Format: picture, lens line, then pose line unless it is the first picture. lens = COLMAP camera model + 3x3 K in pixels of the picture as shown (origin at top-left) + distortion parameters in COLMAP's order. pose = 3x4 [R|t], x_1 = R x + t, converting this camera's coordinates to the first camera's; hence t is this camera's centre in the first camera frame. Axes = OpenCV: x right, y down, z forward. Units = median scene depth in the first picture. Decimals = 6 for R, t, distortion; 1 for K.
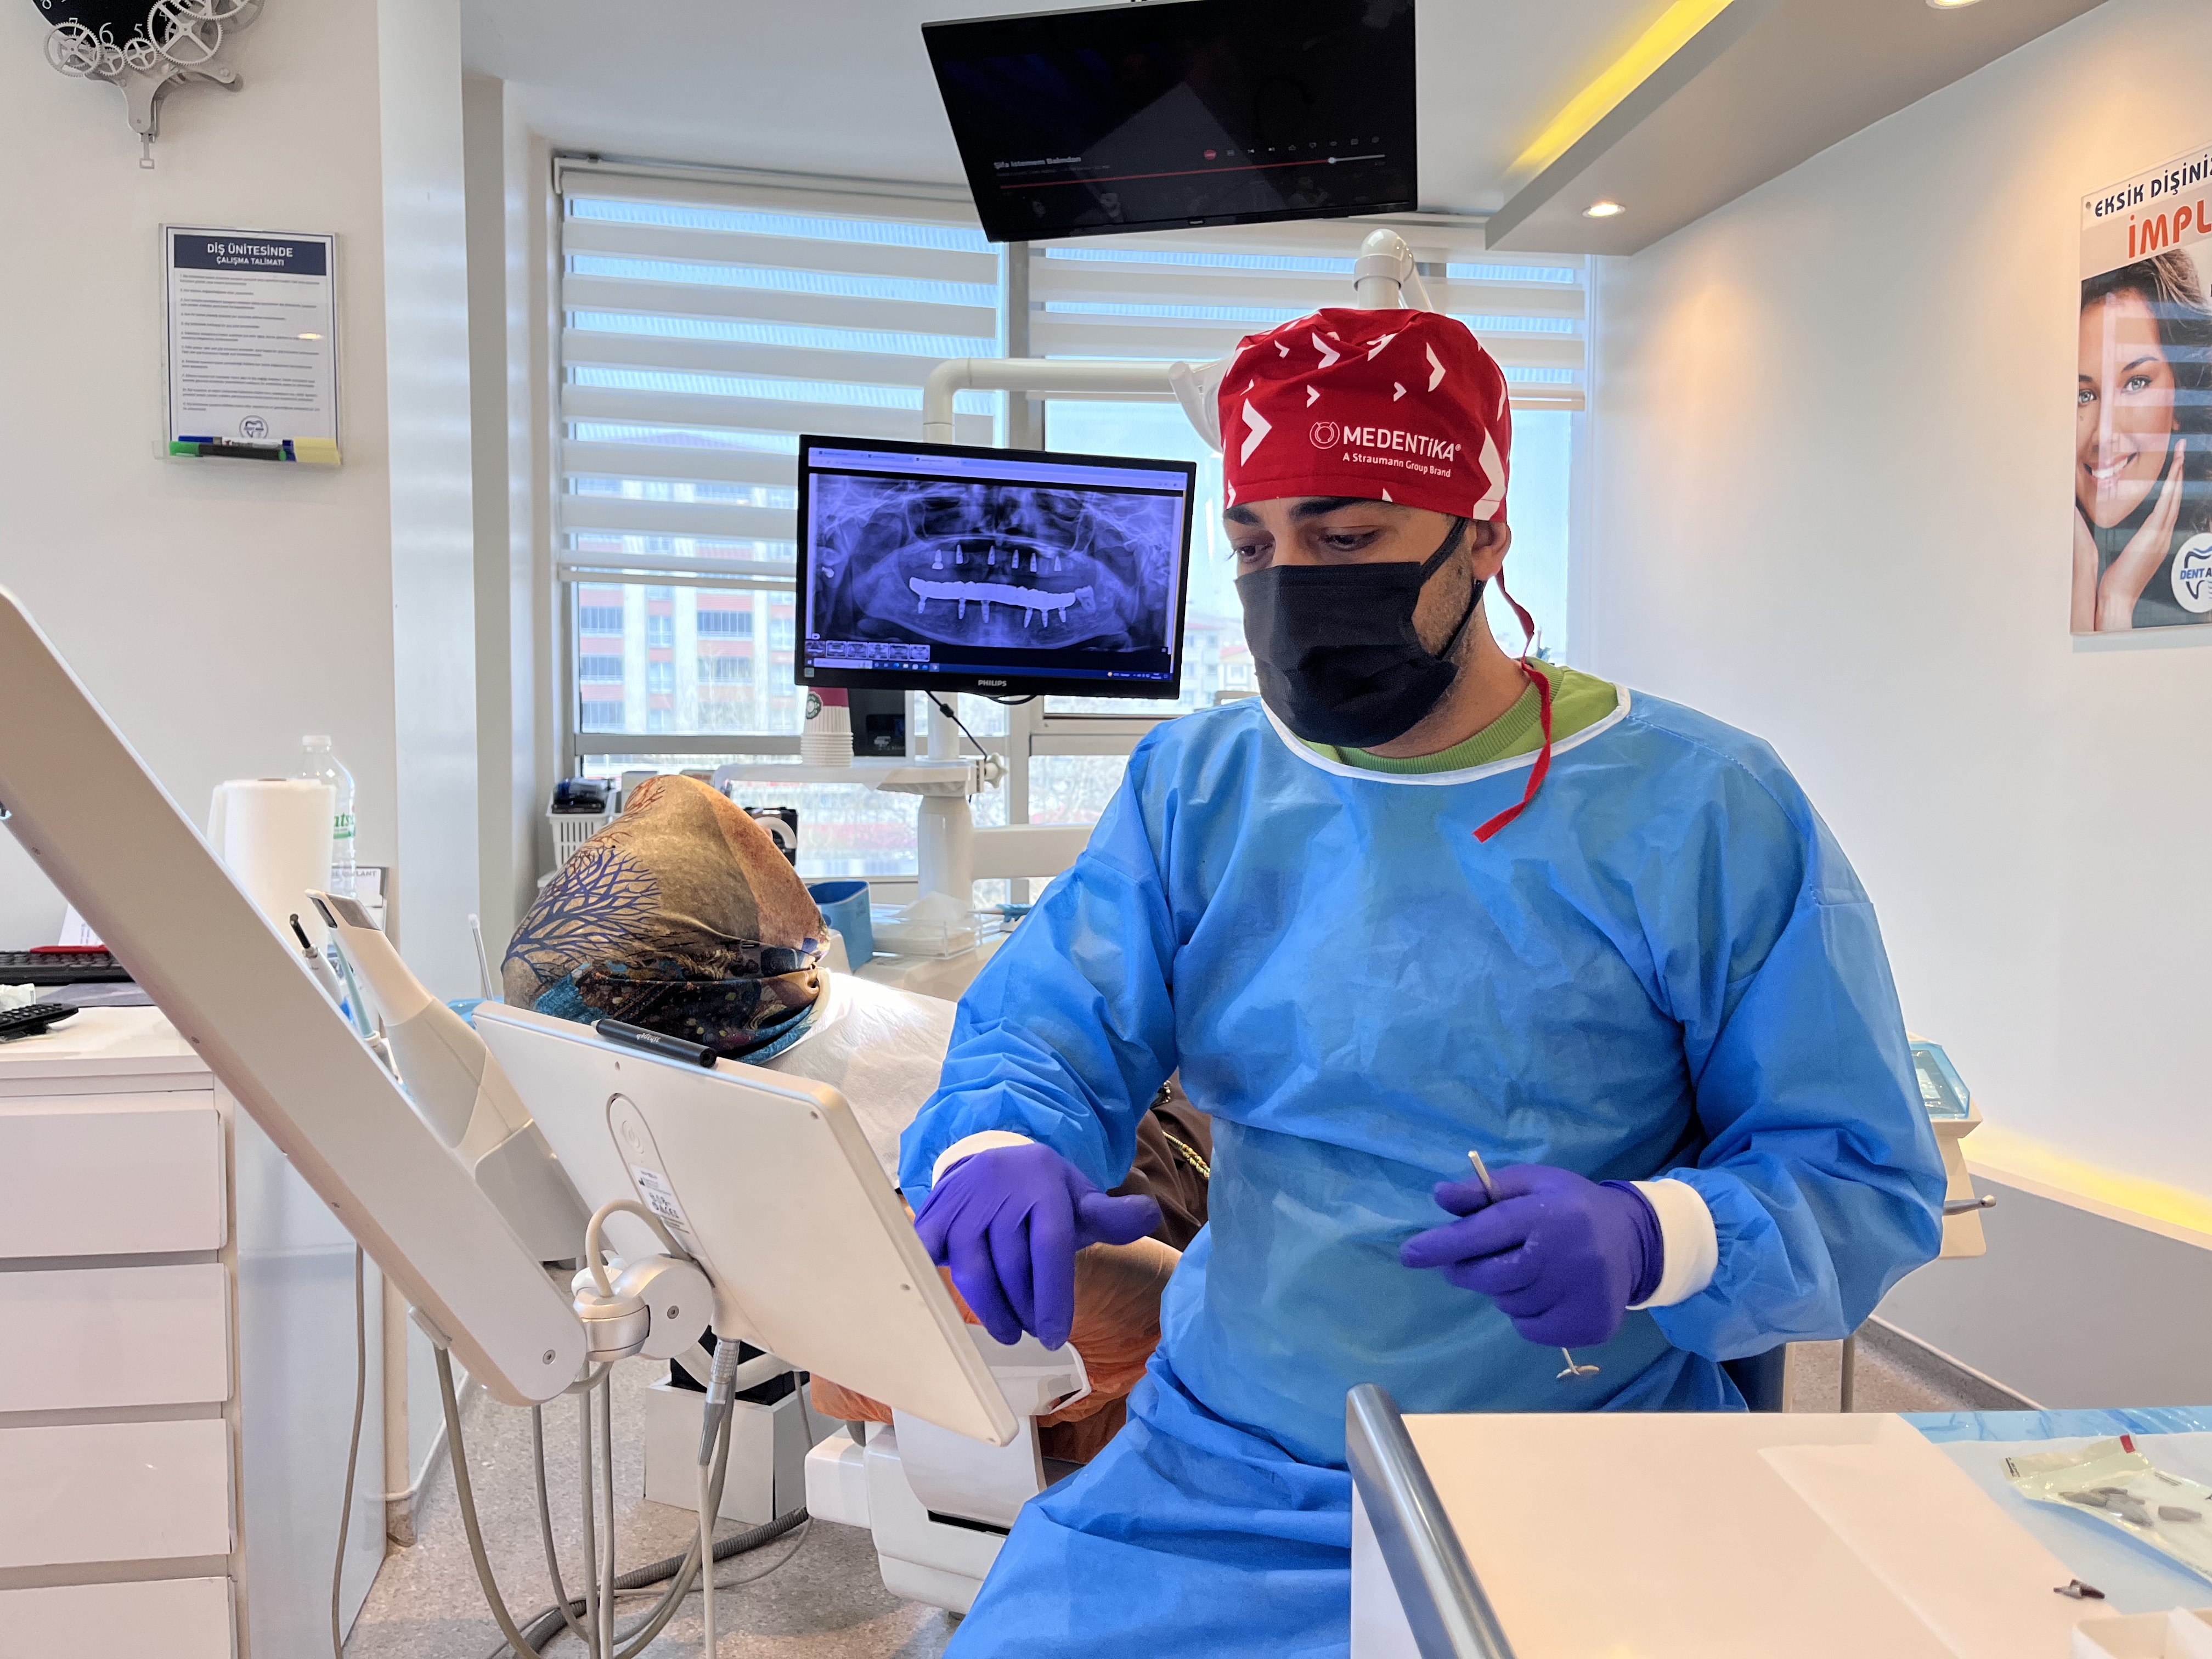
lens RADIAL K [[1658.1, 0, 1106.0], [0, 1658.1, 829.5], [0, 0, 1]] dist [-0.004802, -0.049474]
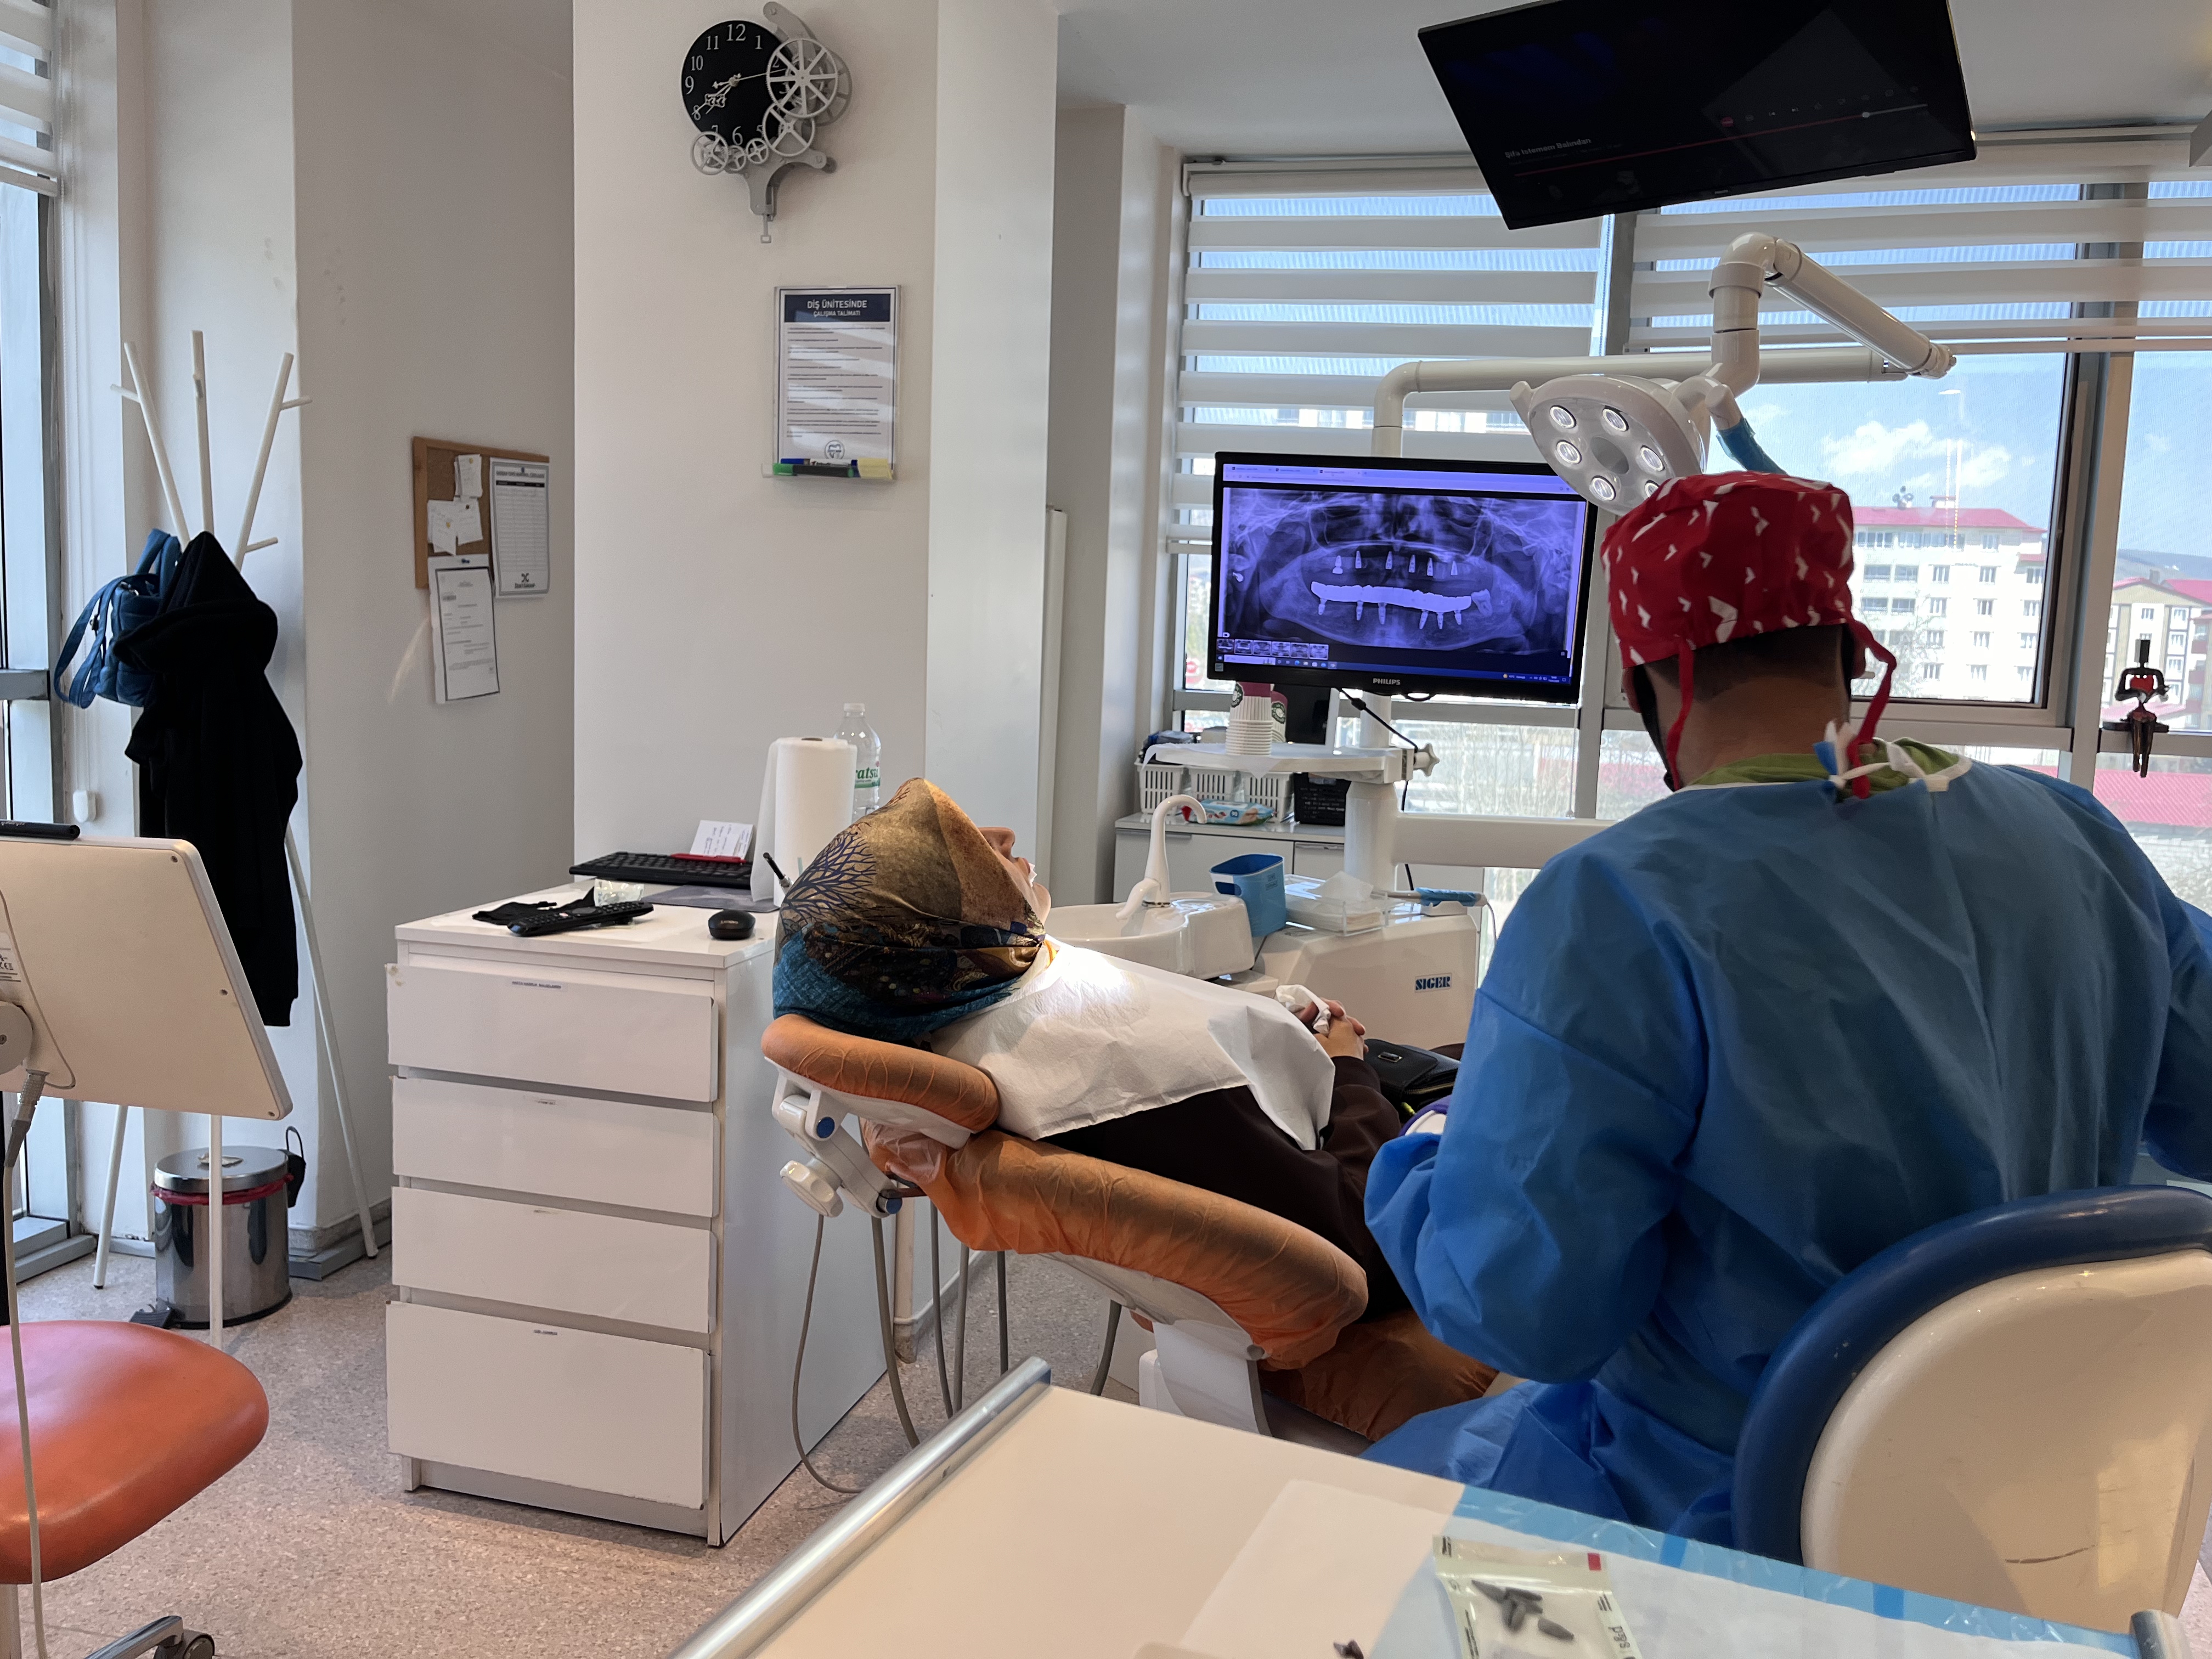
lens RADIAL K [[1658.1, 0, 1106.0], [0, 1658.1, 829.5], [0, 0, 1]] dist [-0.004802, -0.049474]
pose [[0.888041, 0.077235, -0.453230, 0.261075], [-0.057294, 0.996695, 0.057588, -0.045385], [0.456180, -0.025173, 0.889532, -0.022322]]
